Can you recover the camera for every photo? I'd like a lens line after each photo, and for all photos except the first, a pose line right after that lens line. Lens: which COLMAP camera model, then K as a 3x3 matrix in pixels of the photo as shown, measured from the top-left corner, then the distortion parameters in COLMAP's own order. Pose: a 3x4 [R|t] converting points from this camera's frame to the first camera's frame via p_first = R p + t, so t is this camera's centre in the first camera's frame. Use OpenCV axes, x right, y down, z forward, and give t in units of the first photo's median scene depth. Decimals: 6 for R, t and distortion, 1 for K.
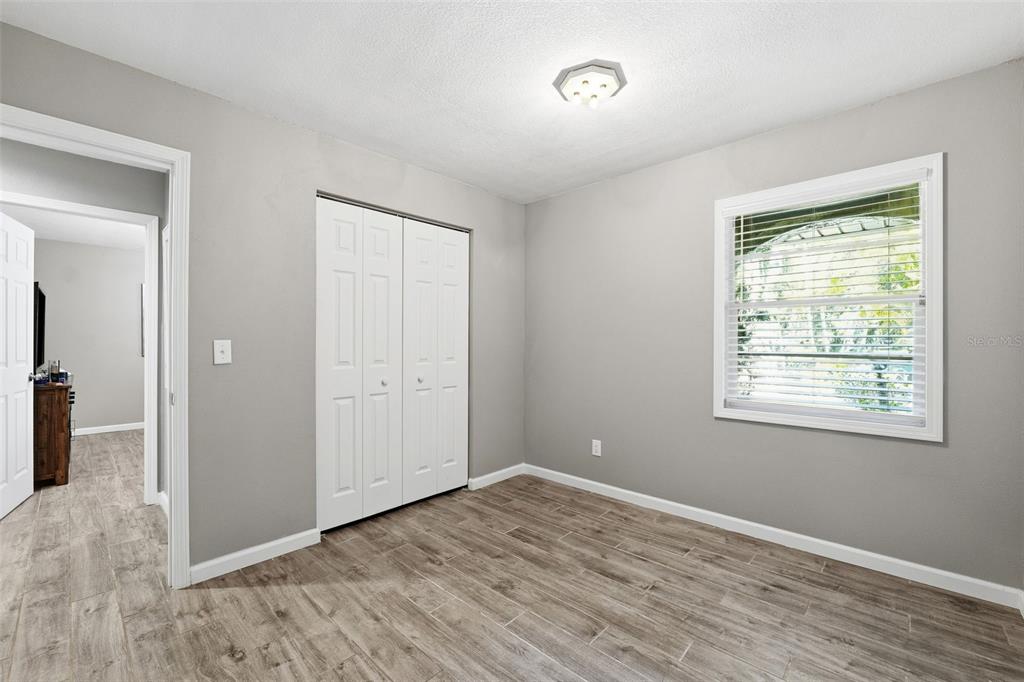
lens RADIAL K [[421.5, 0, 509.0], [0, 421.5, 342.1], [0, 0, 1]] dist [-0.013685, 0.001444]
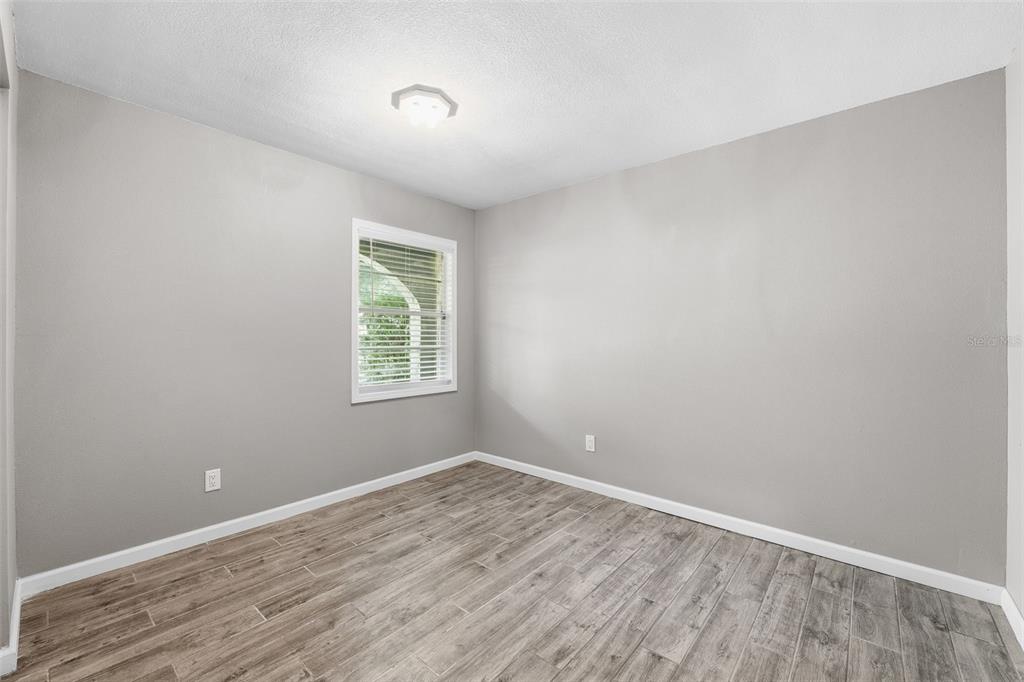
lens RADIAL K [[421.5, 0, 506.3], [0, 421.5, 338.5], [0, 0, 1]] dist [-0.013685, 0.001444]
pose [[-0.037690, -0.002373, 0.999287, -0.740534], [-0.000992, 0.999997, 0.002338, -0.005544], [-0.999289, -0.000903, -0.037692, 0.666389]]
